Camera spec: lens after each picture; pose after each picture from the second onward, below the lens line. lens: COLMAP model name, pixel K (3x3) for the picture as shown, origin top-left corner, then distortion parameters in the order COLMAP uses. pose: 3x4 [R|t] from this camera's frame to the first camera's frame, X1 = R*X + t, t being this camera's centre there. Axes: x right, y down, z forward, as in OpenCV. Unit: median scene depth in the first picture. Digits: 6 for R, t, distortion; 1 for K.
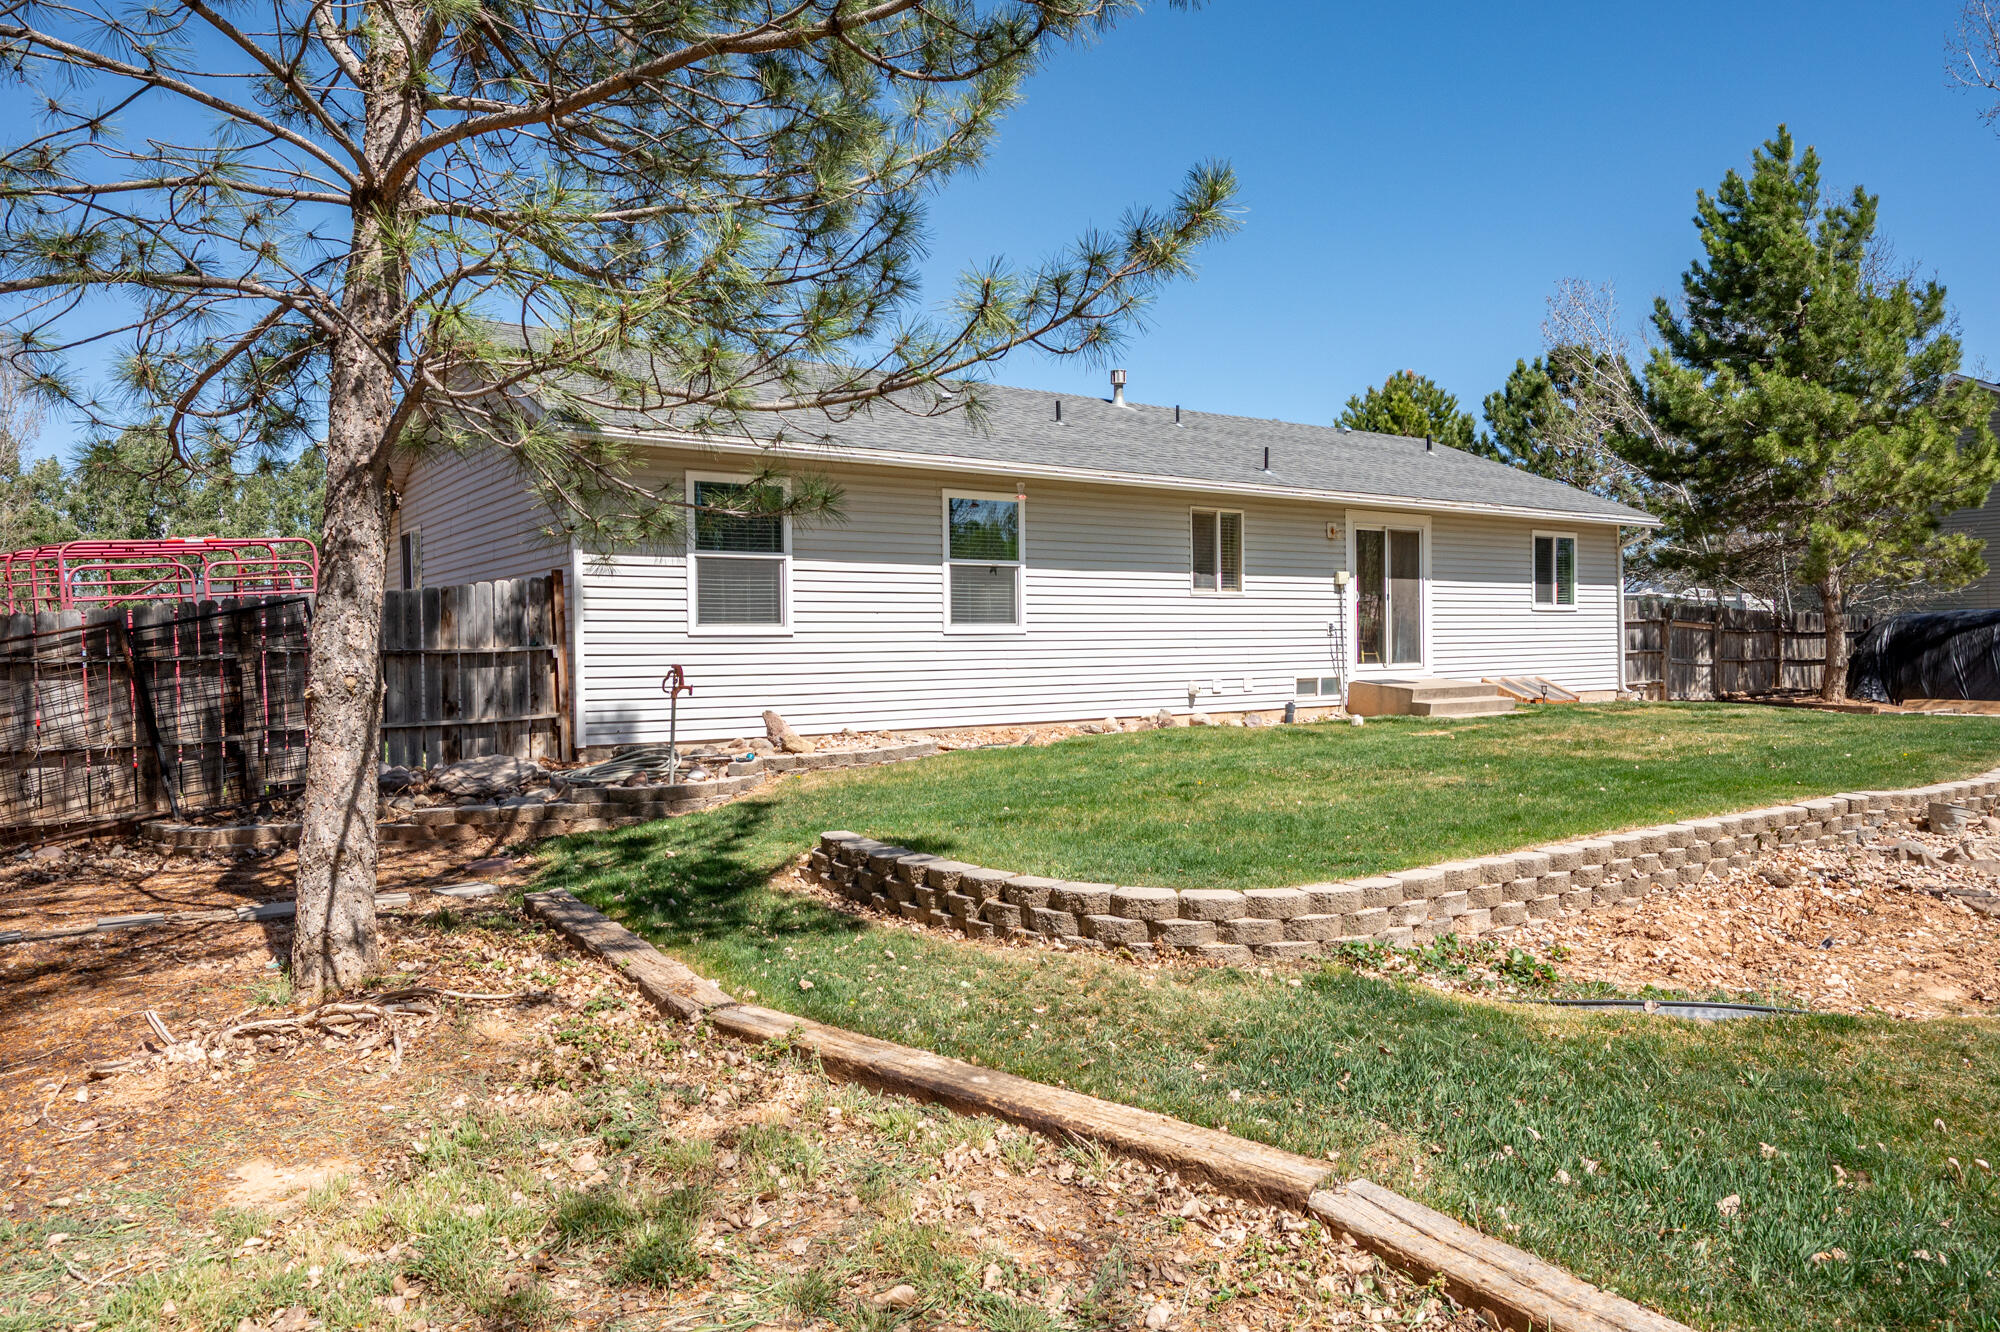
lens RADIAL K [[1307.2, 0, 999.9], [0, 1307.2, 668.9], [0, 0, 1]] dist [-0.004544, 0.000410]
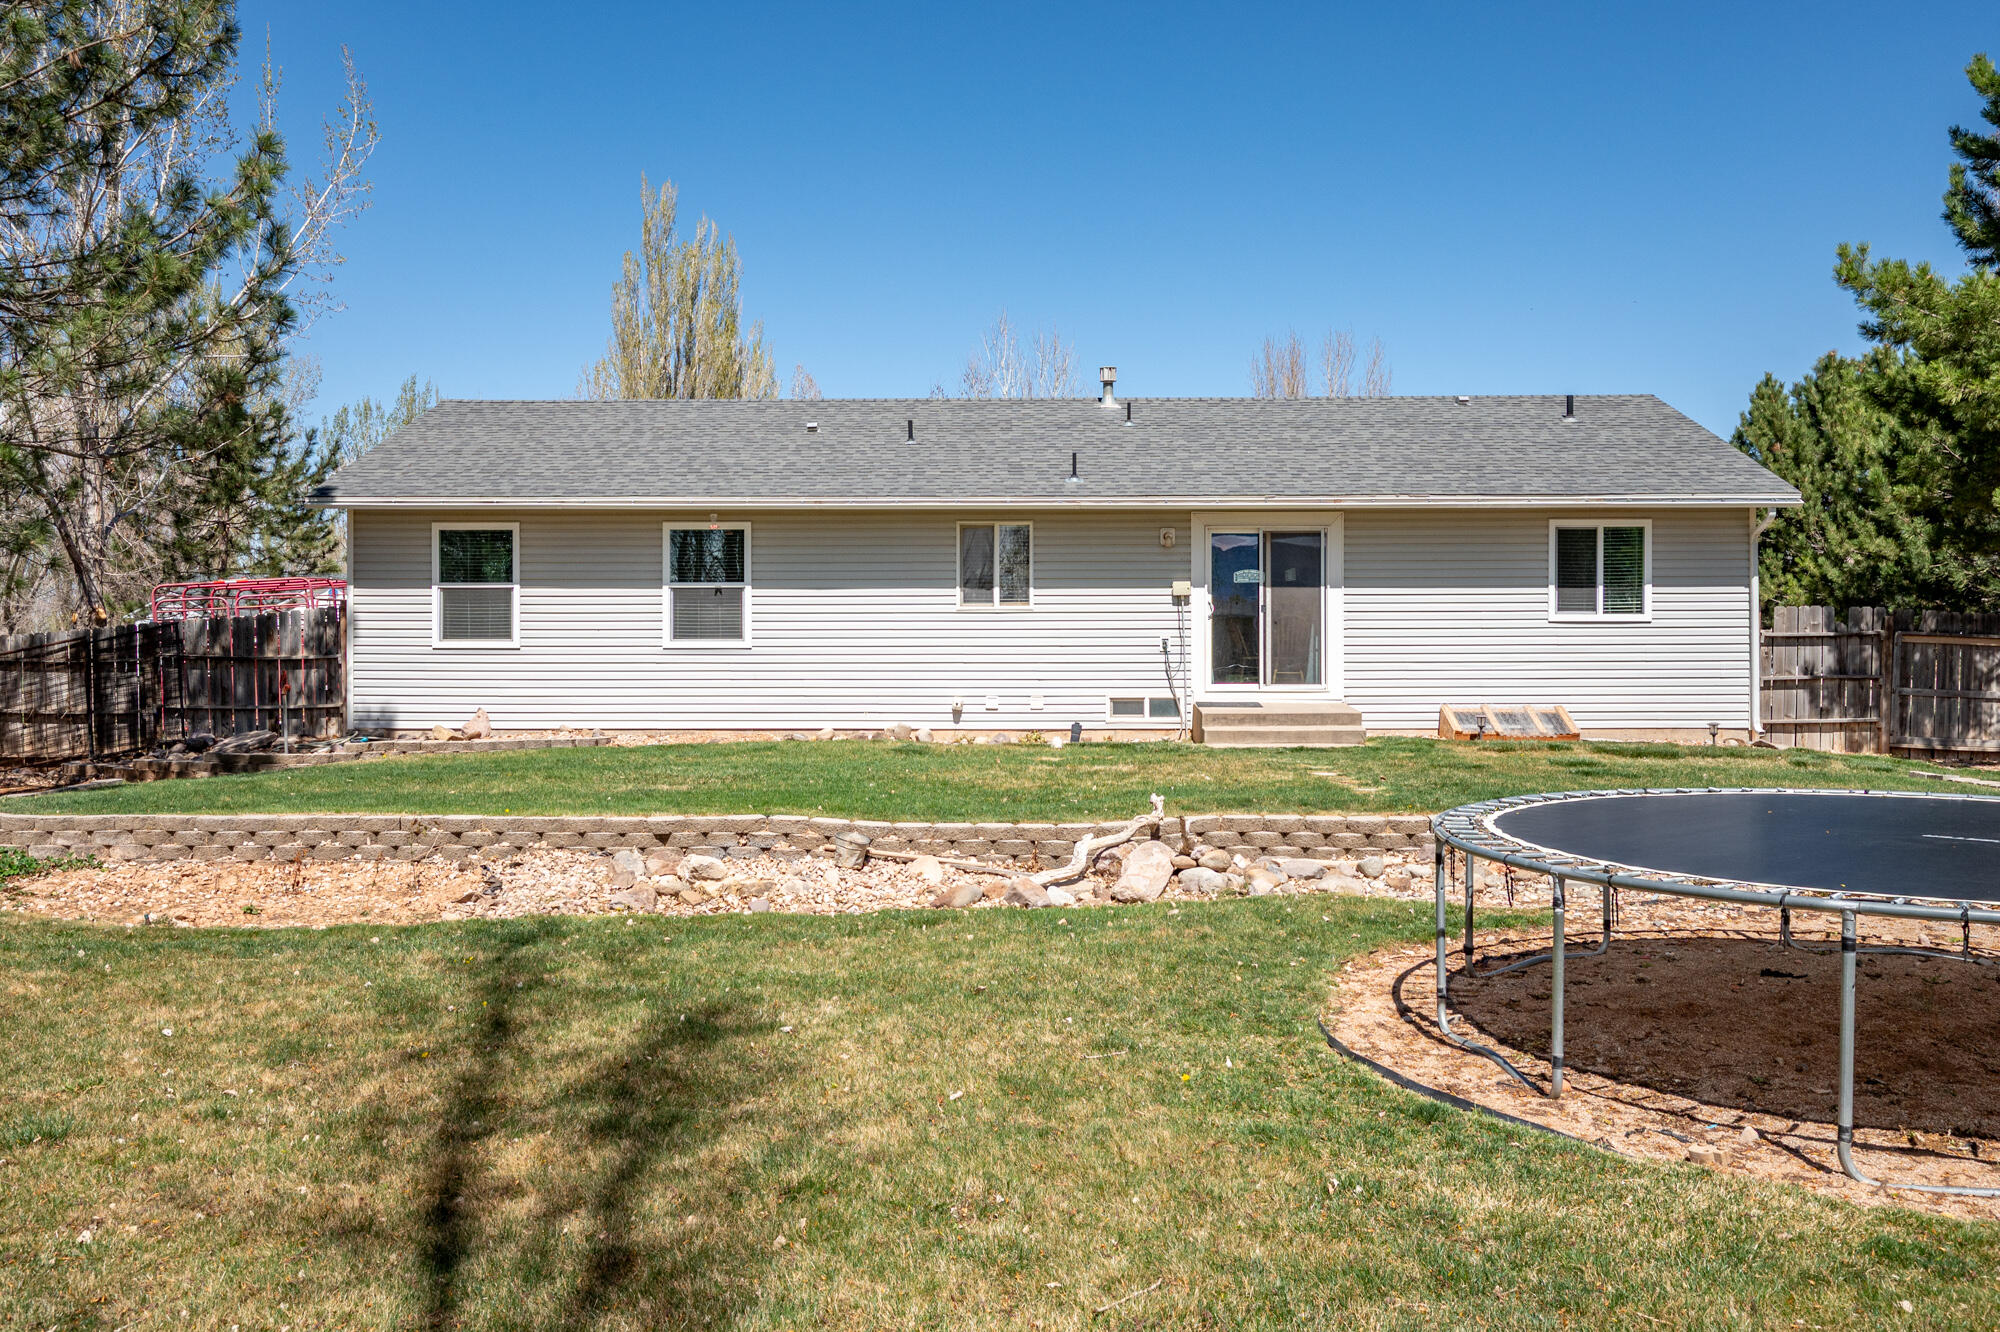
lens RADIAL K [[1577.3, 0, 1011.3], [0, 1577.3, 660.2], [0, 0, 1]] dist [0.001325, -0.007874]
pose [[0.801634, 0.016203, -0.597596, 0.938238], [-0.020428, 0.999791, -0.000295, -0.019898], [0.597466, 0.012444, 0.801798, 0.062642]]
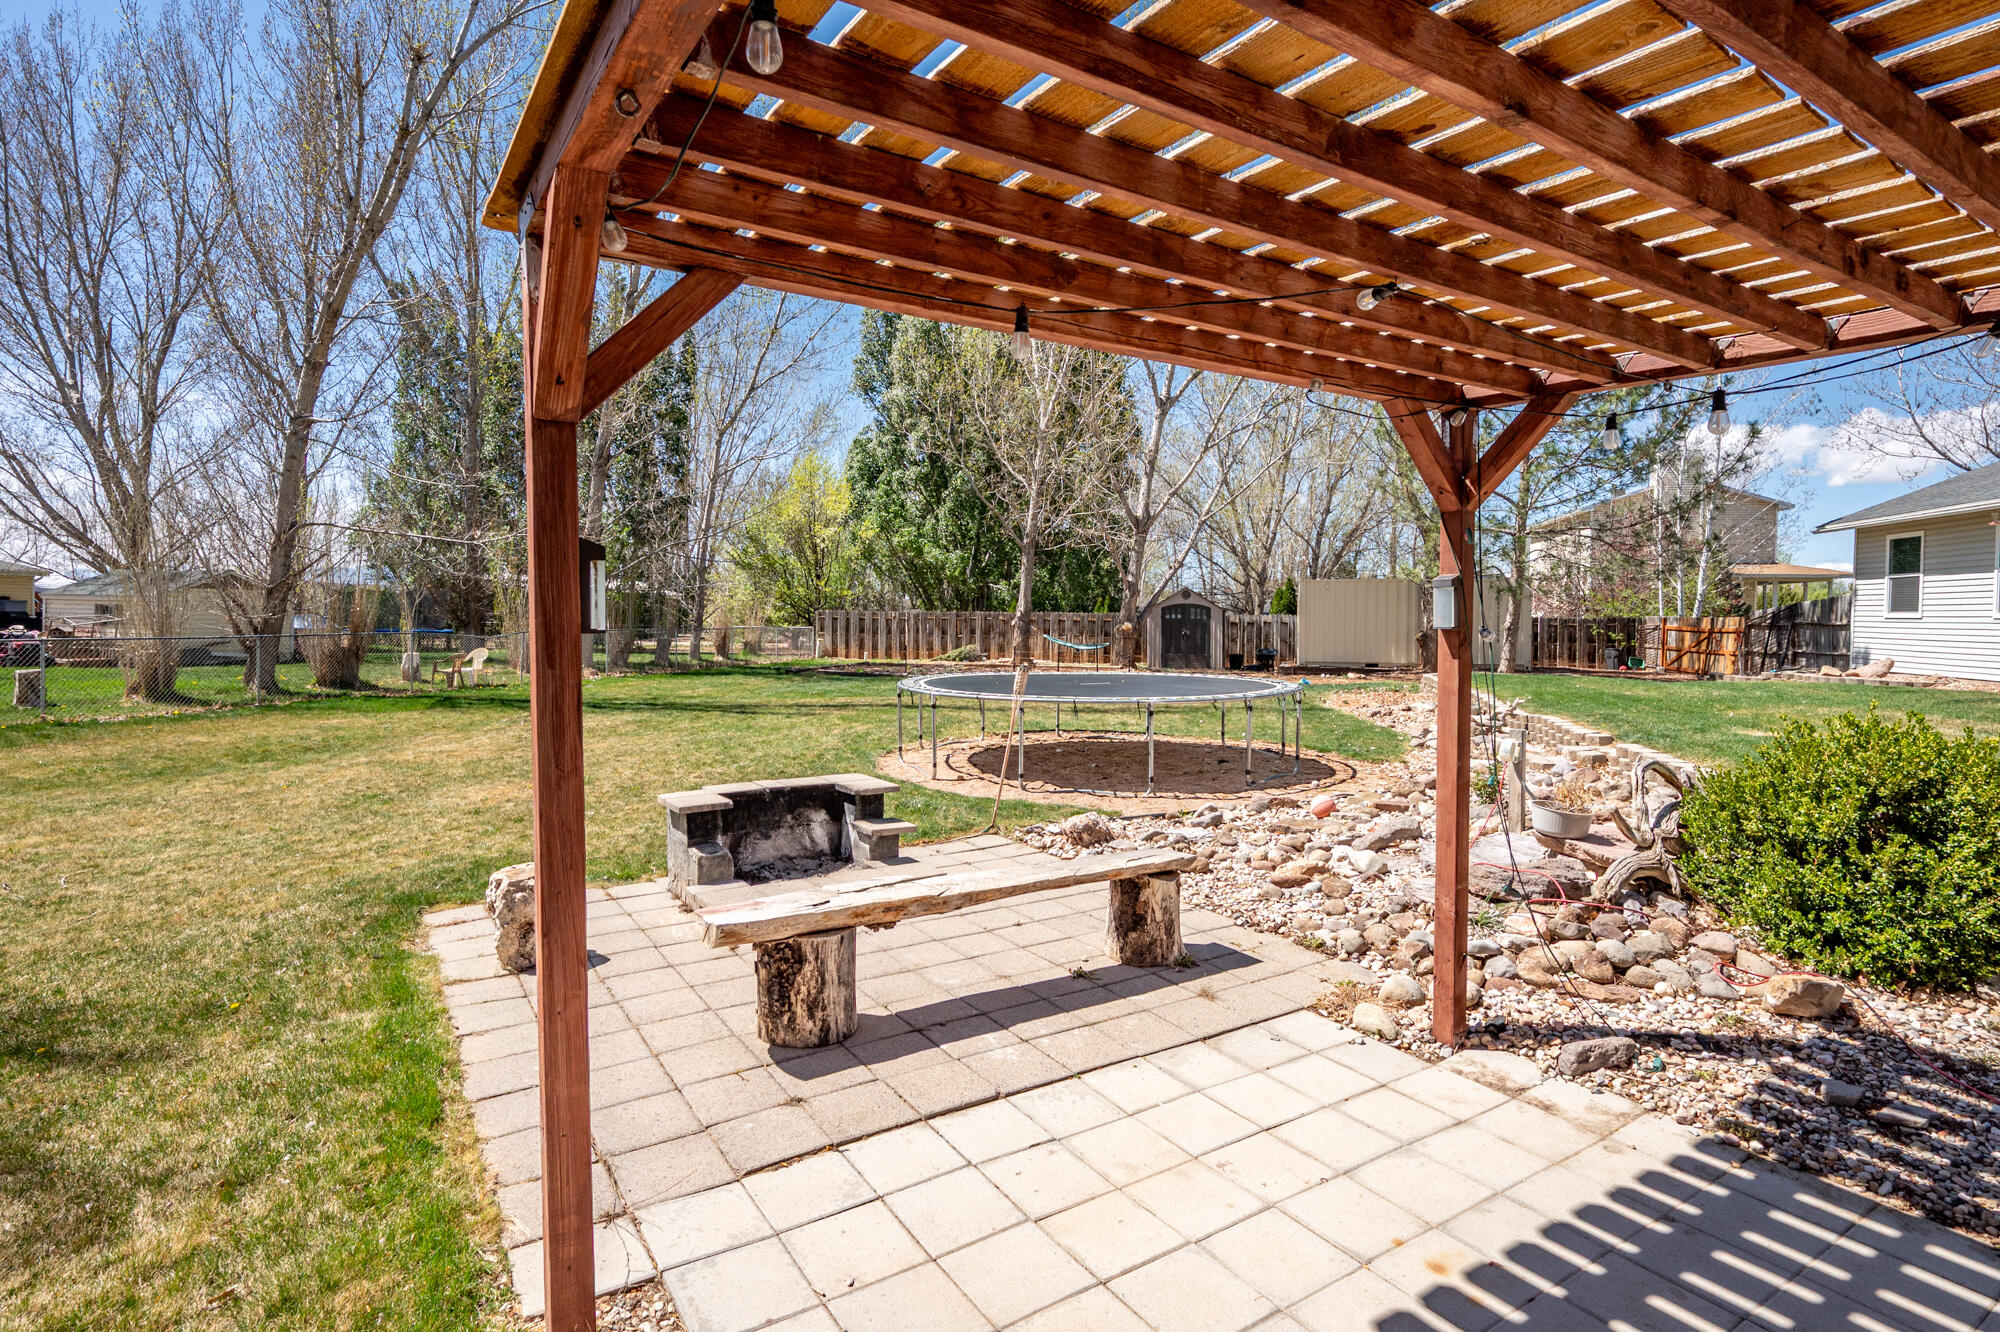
lens RADIAL K [[977.5, 0, 1036.6], [0, 977.5, 642.4], [0, 0, 1]] dist [-0.003952, 0.001796]
pose [[-0.768630, 0.025775, -0.639174, 1.359746], [-0.008414, 0.998694, 0.050391, -0.042032], [0.639638, 0.044110, -0.767409, 1.067268]]
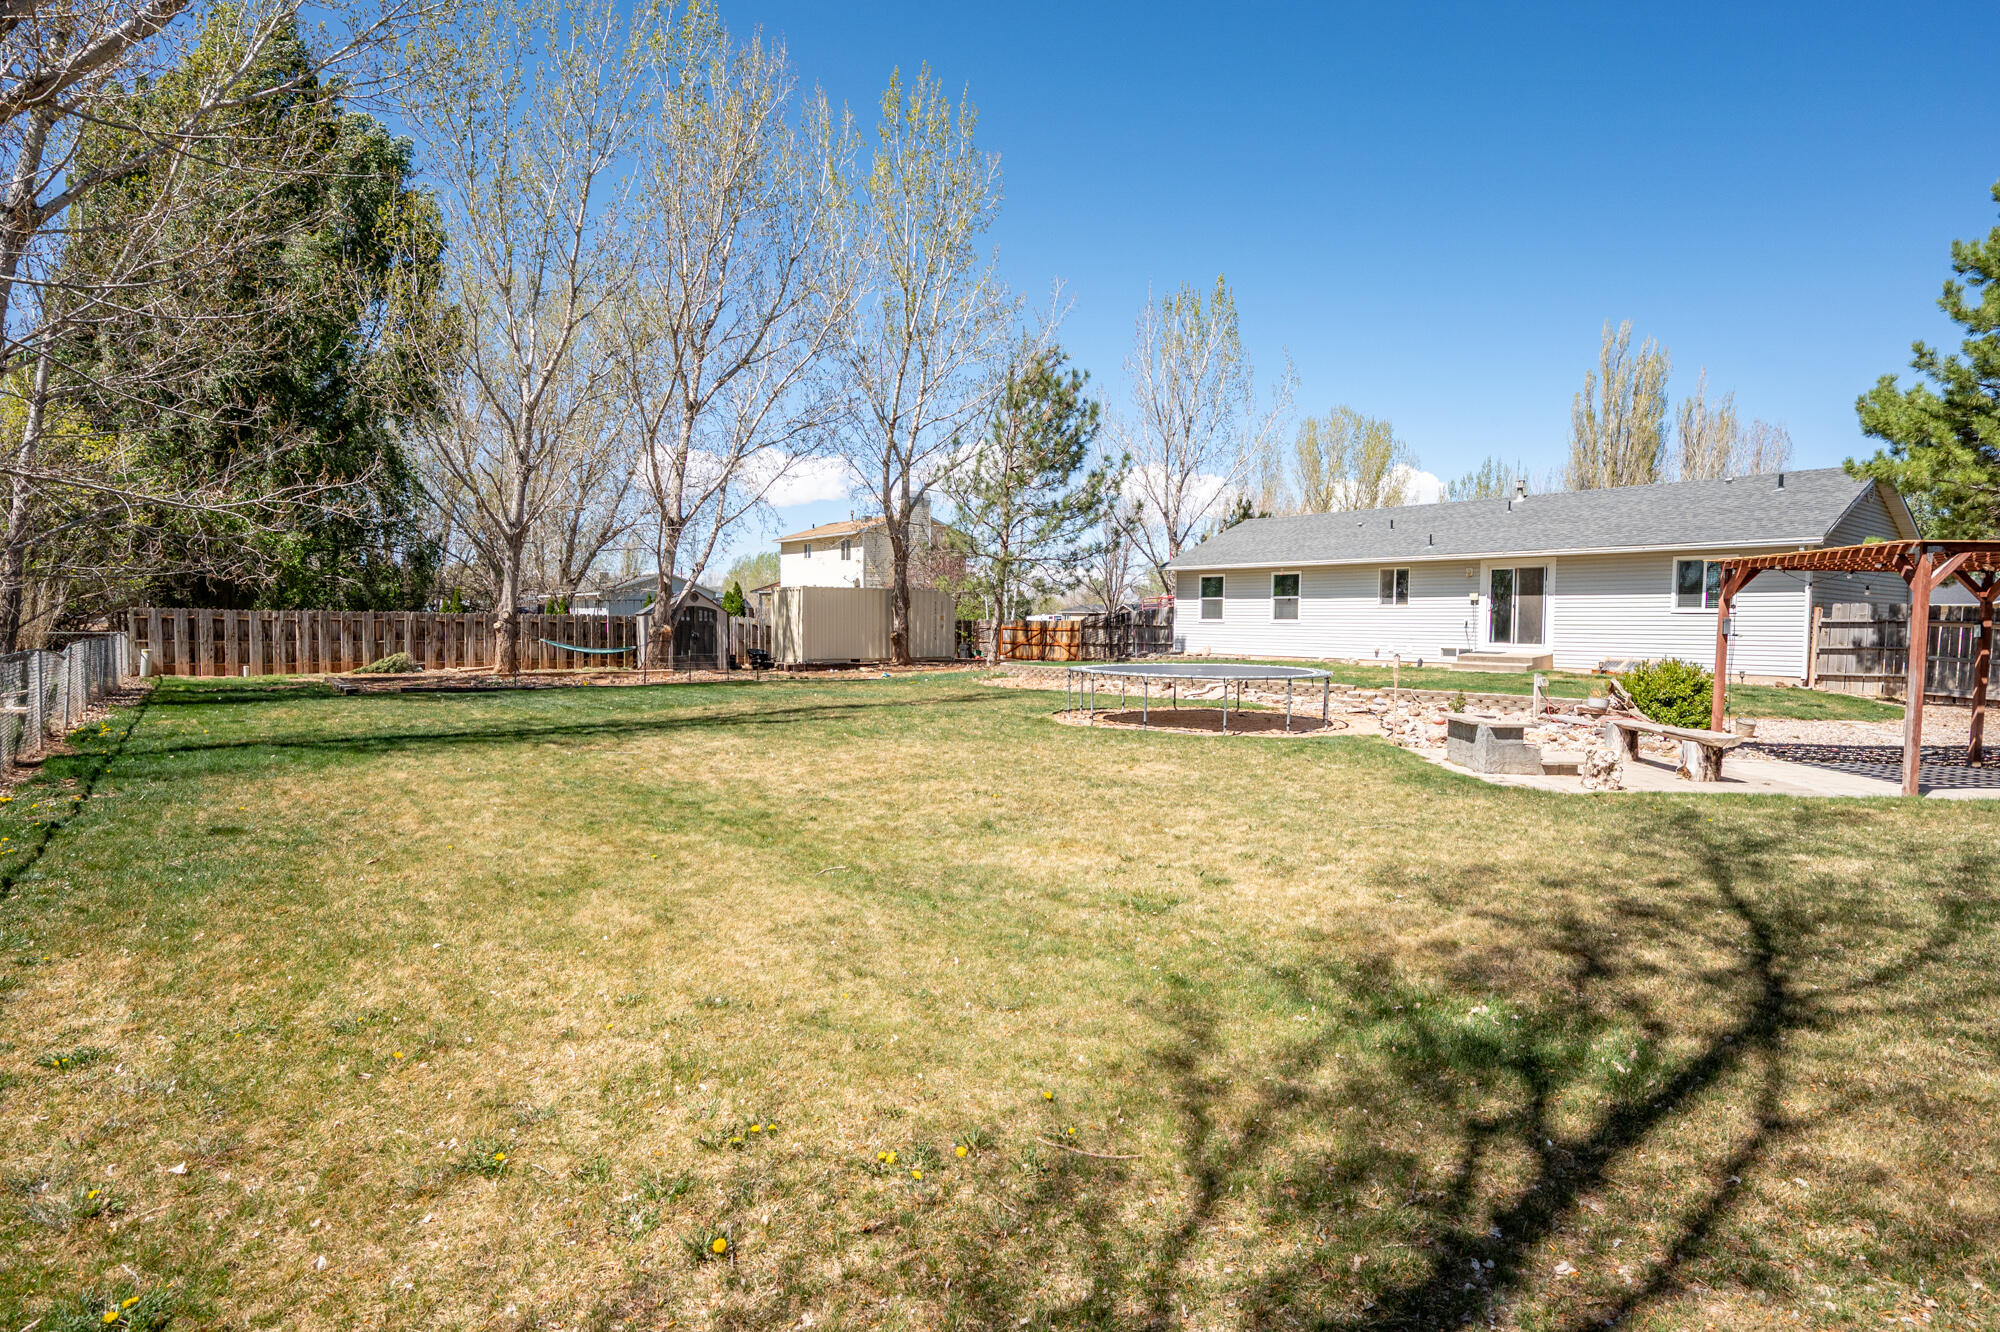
lens RADIAL K [[1028.7, 0, 985.2], [0, 1028.7, 677.3], [0, 0, 1]] dist [-0.003499, 0.002529]
pose [[0.026597, 0.068064, -0.997326, 1.985706], [-0.029422, 0.997300, 0.067278, -0.037459], [0.999213, 0.027554, 0.028527, 0.288055]]
